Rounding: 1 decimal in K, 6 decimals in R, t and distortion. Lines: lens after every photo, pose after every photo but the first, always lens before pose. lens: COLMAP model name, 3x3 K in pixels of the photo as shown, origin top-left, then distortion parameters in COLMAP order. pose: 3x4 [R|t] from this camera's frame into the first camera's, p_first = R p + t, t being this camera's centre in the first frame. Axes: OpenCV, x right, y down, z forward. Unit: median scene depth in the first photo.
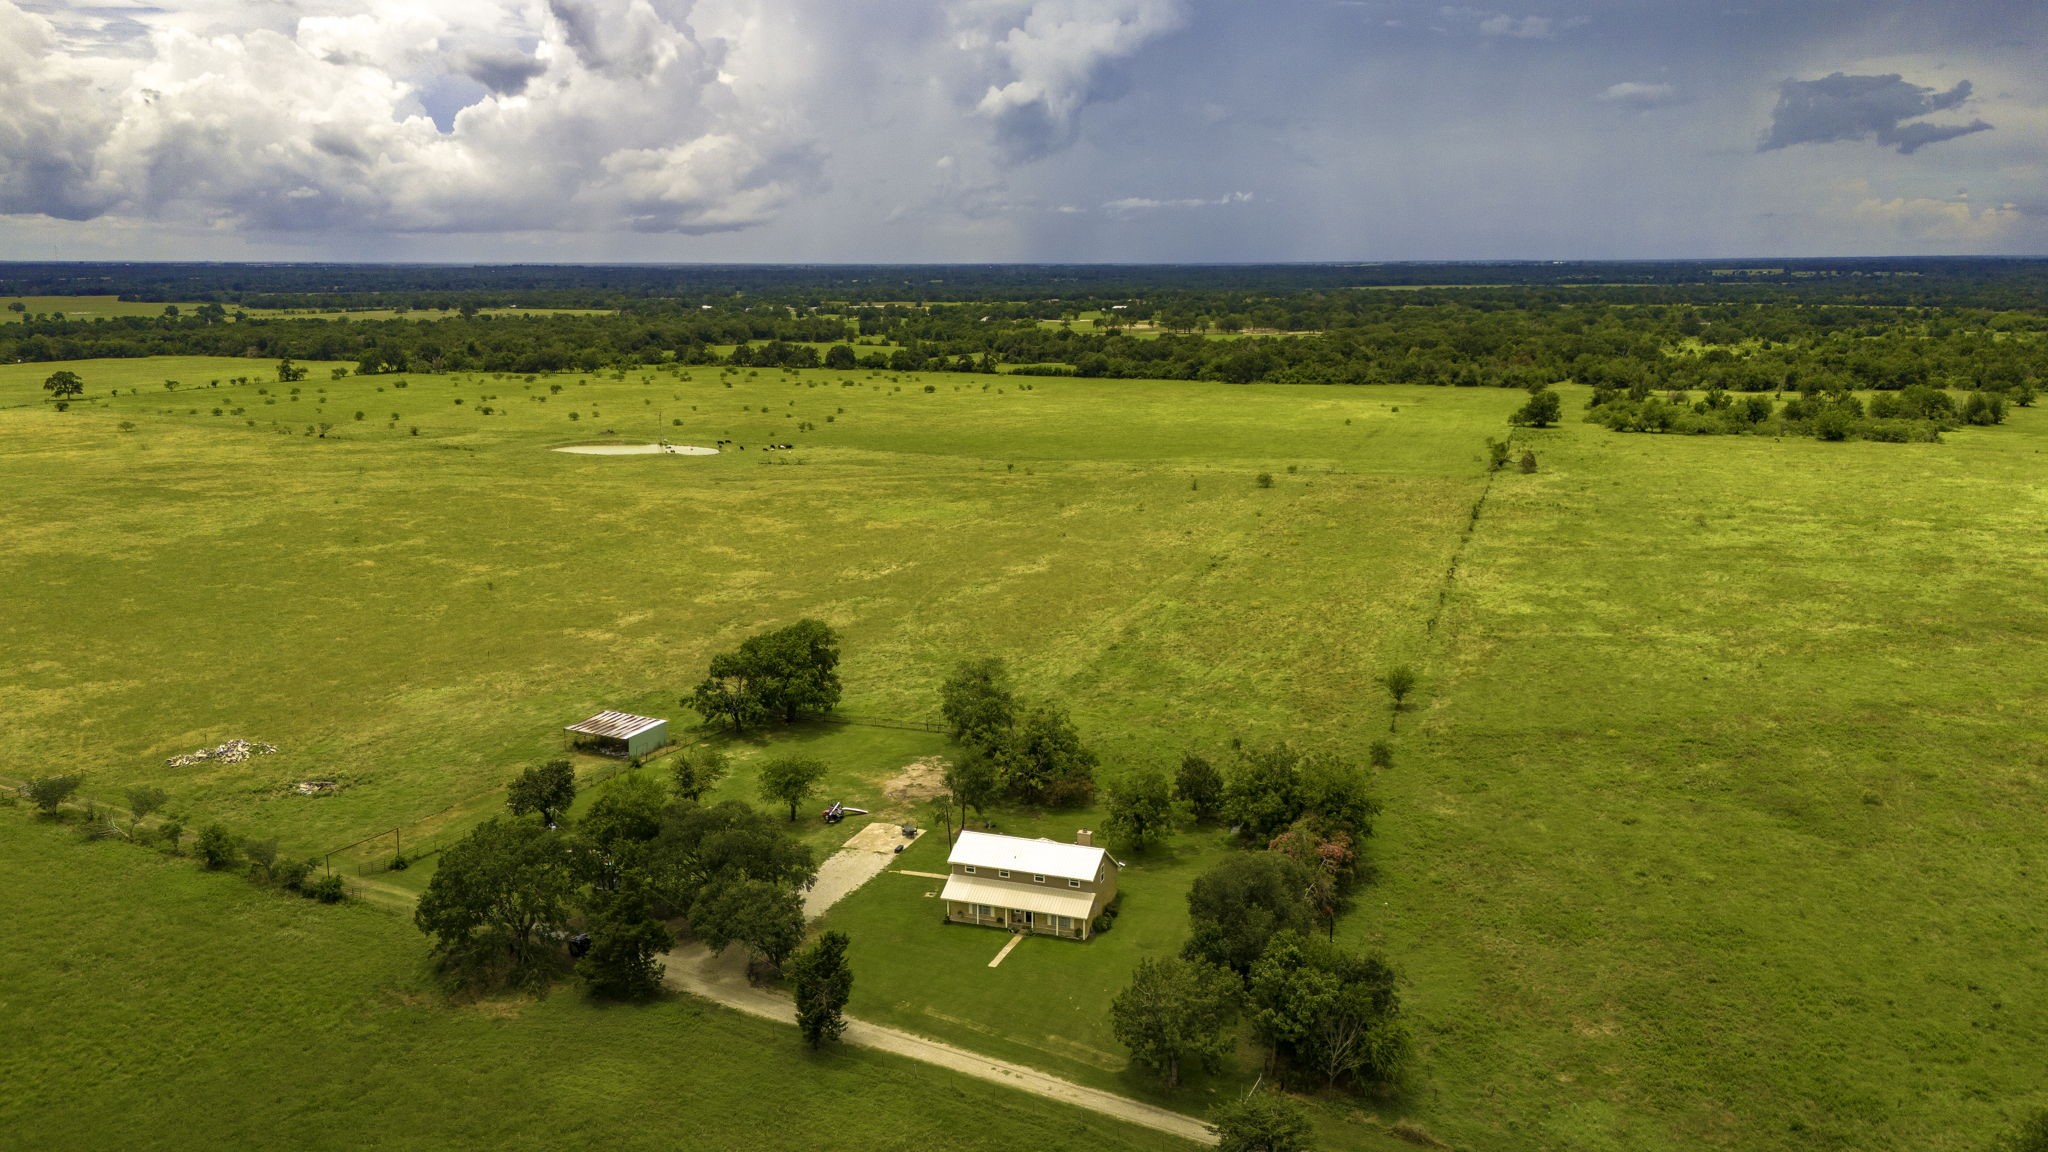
lens RADIAL K [[1508.0, 0, 1029.9], [0, 1508.0, 575.5], [0, 0, 1]] dist [0.060625, -0.052826]
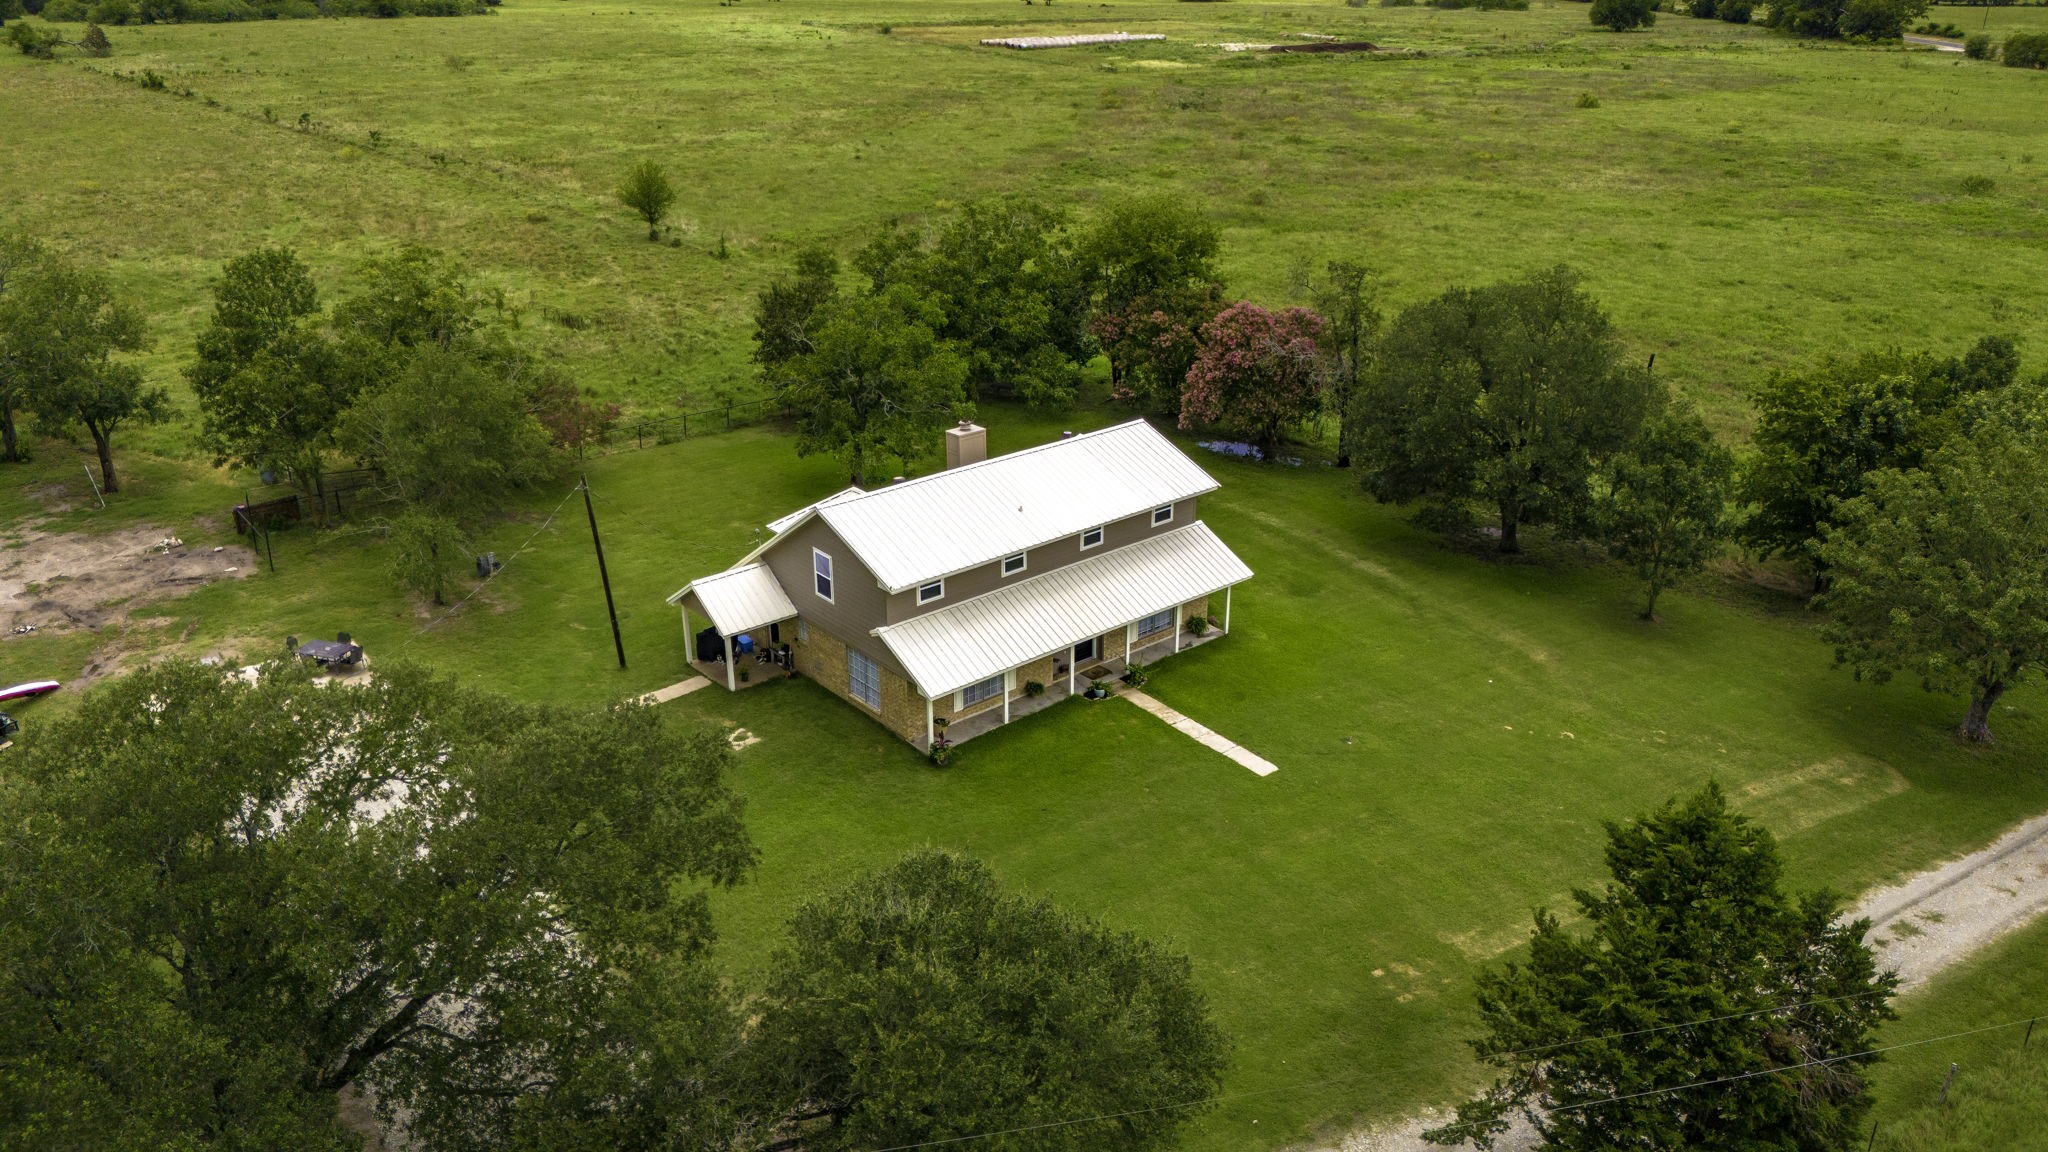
lens RADIAL K [[1508.0, 0, 1038.4], [0, 1508.0, 567.9], [0, 0, 1]] dist [0.060625, -0.052826]
pose [[0.501609, -0.331618, 0.799011, -0.254187], [0.178813, 0.943410, 0.279292, 0.089278], [-0.846413, 0.002778, 0.532520, 0.705626]]
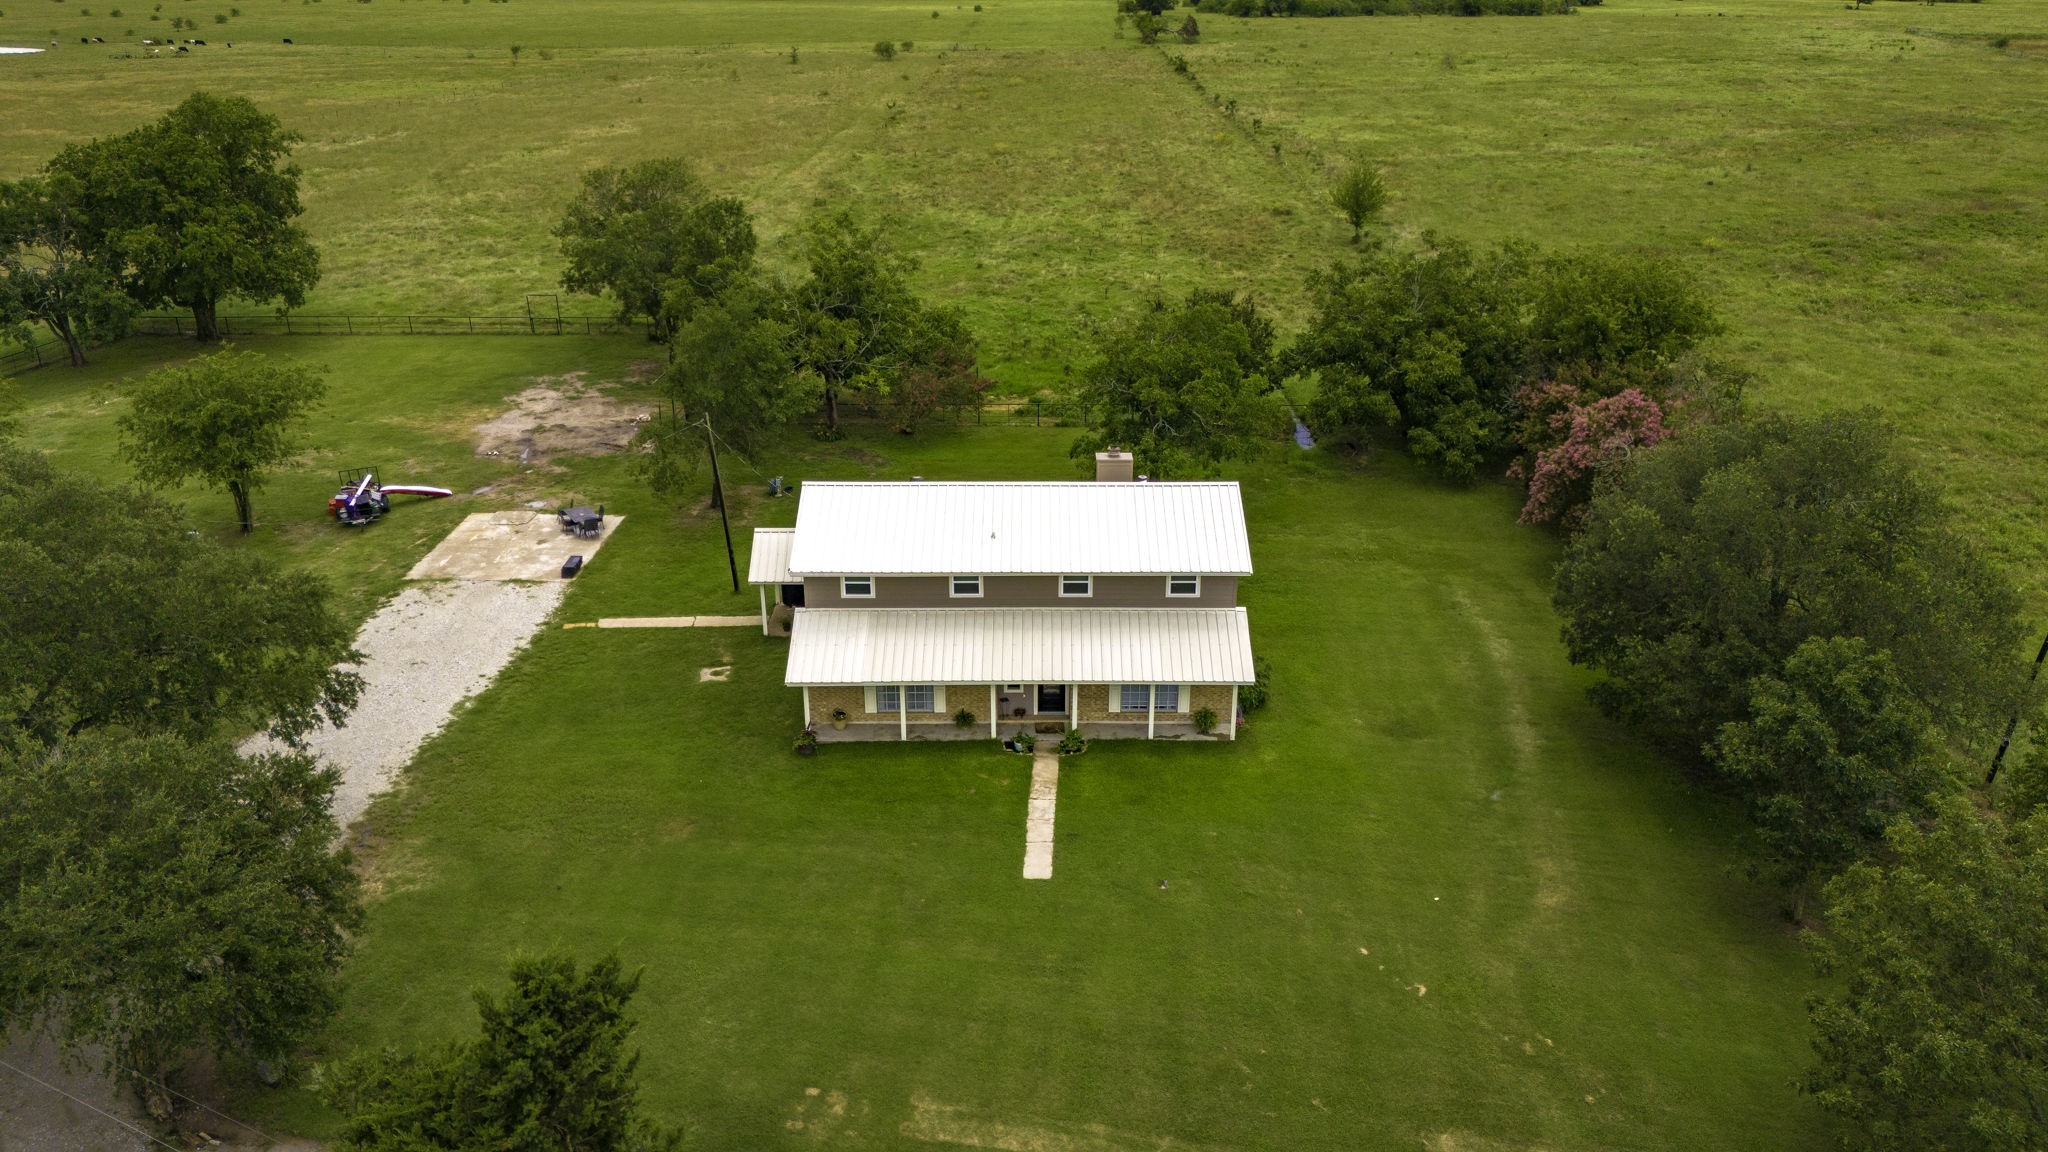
lens RADIAL K [[1508.0, 0, 1029.7], [0, 1508.0, 588.8], [0, 0, 1]] dist [0.060625, -0.052826]
pose [[0.944685, -0.127962, 0.301988, -0.091197], [0.065953, 0.976057, 0.207273, 0.112693], [-0.321281, -0.175891, 0.930506, 0.595033]]
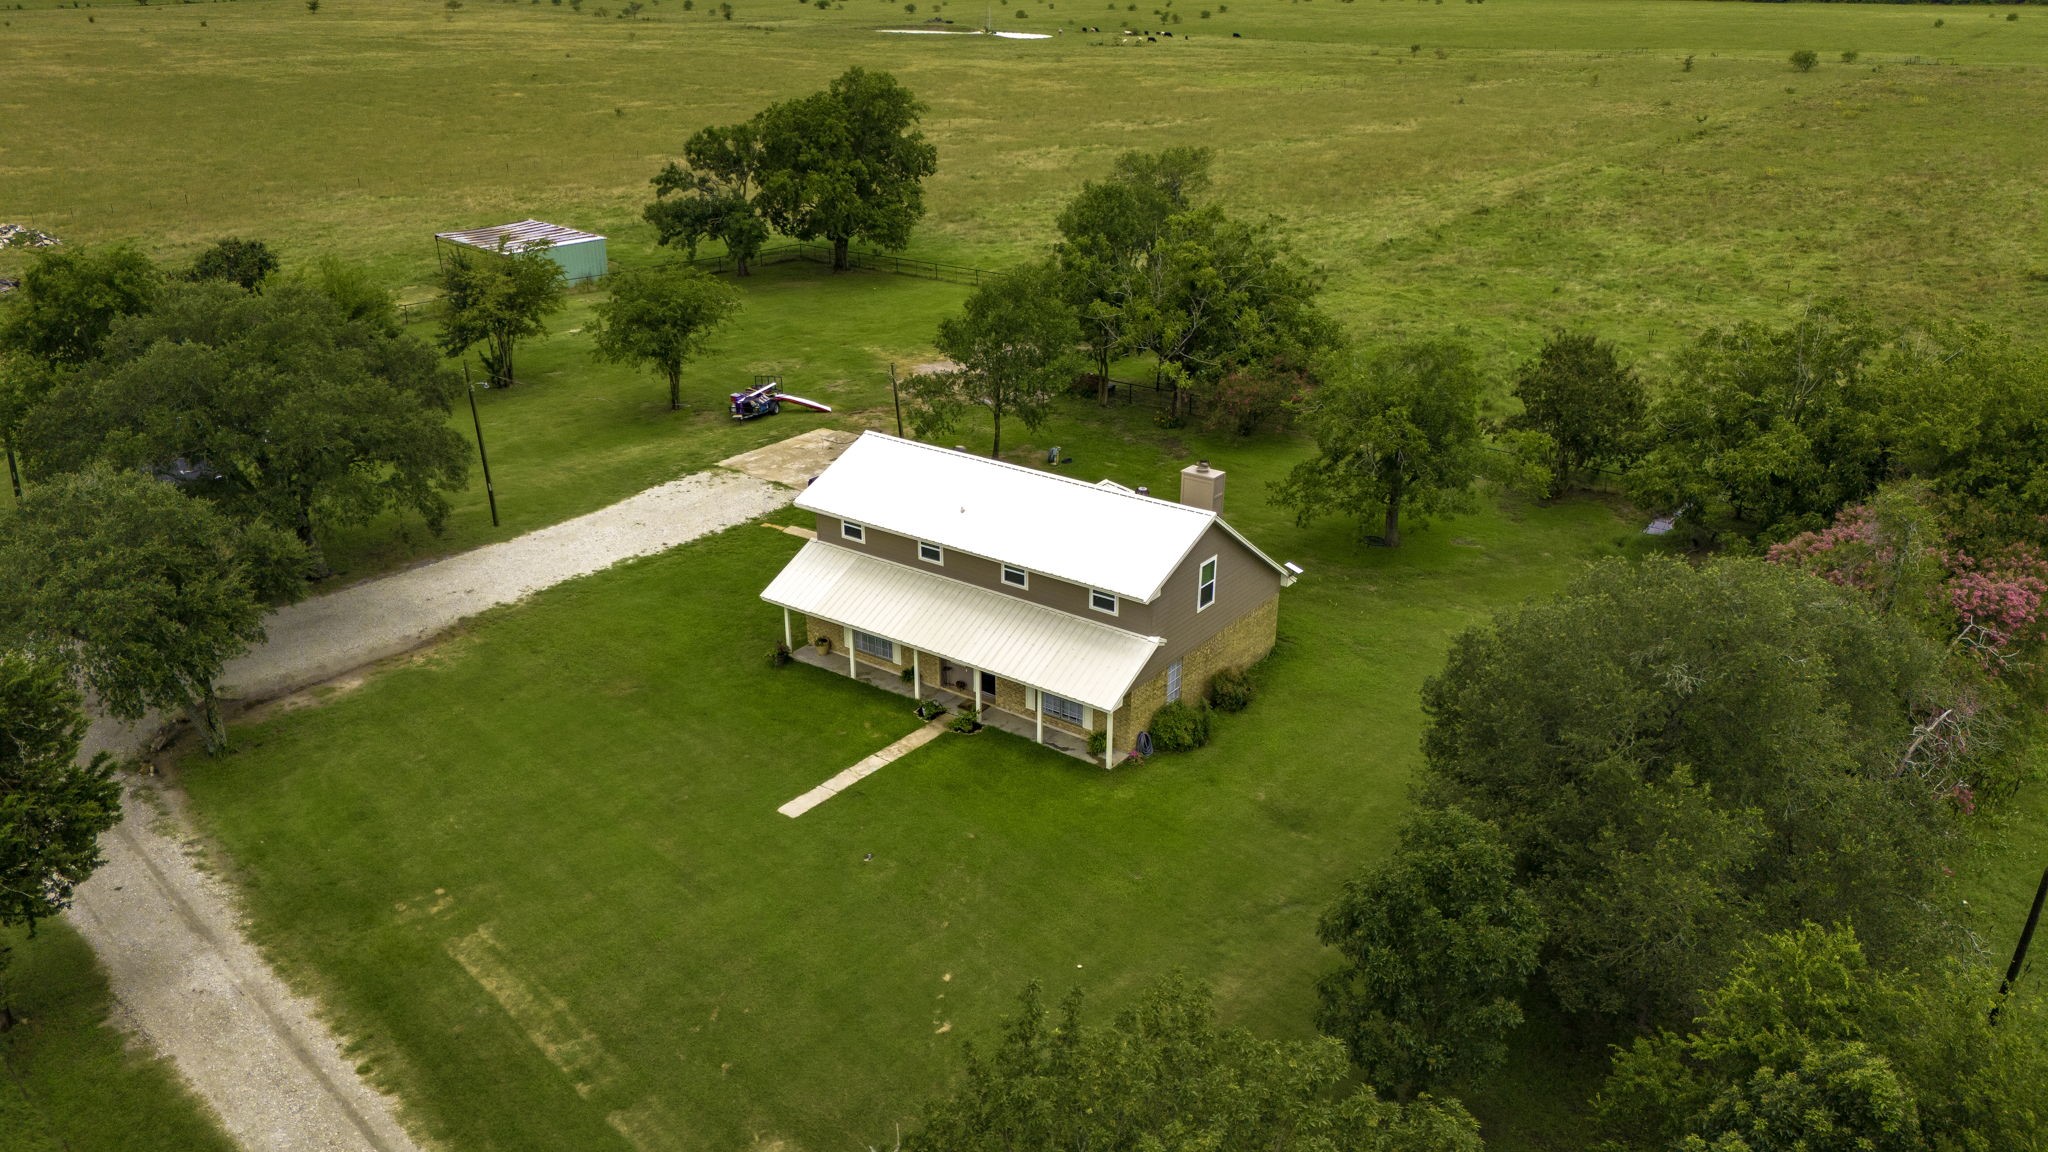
lens RADIAL K [[1508.0, 0, 1024.2], [0, 1508.0, 576.5], [0, 0, 1]] dist [0.060625, -0.052826]
pose [[0.956645, 0.116024, -0.267151, 0.086022], [-0.063070, 0.977990, 0.198893, 0.114582], [0.284347, -0.173421, 0.942906, 0.586519]]
